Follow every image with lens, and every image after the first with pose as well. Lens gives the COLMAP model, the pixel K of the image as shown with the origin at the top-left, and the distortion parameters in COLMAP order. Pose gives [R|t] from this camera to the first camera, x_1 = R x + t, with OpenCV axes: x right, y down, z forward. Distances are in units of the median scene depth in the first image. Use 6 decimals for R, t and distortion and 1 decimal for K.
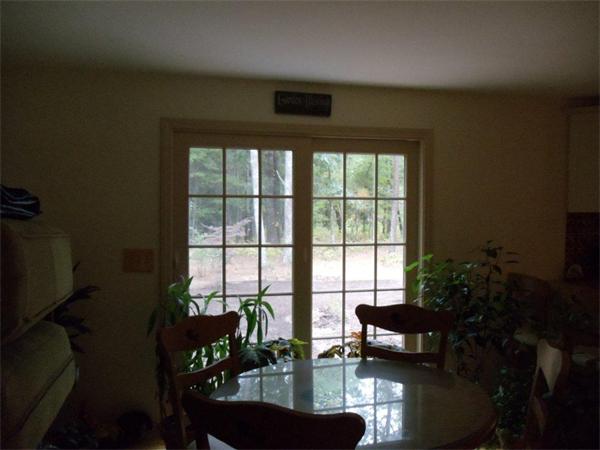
lens RADIAL K [[548.8, 0, 300.0], [0, 548.8, 225.0], [0, 0, 1]] dist [-0.104827, 0.005441]
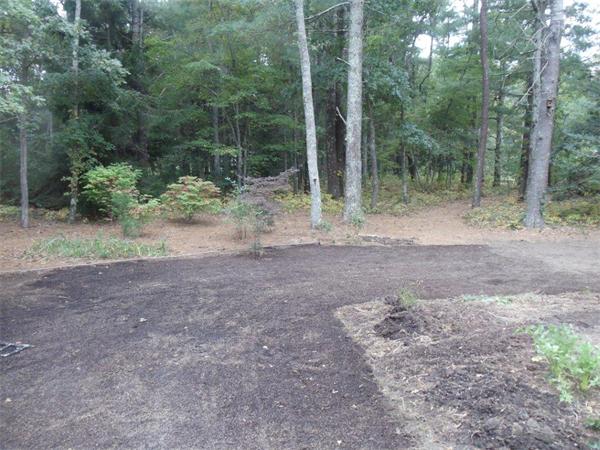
lens RADIAL K [[548.8, 0, 300.0], [0, 548.8, 225.0], [0, 0, 1]] dist [-0.104827, 0.005441]
pose [[0.991922, 0.015816, -0.125860, 0.006387], [-0.003344, 0.995112, 0.098698, -0.004345], [0.126805, -0.097479, 0.987126, 0.142141]]
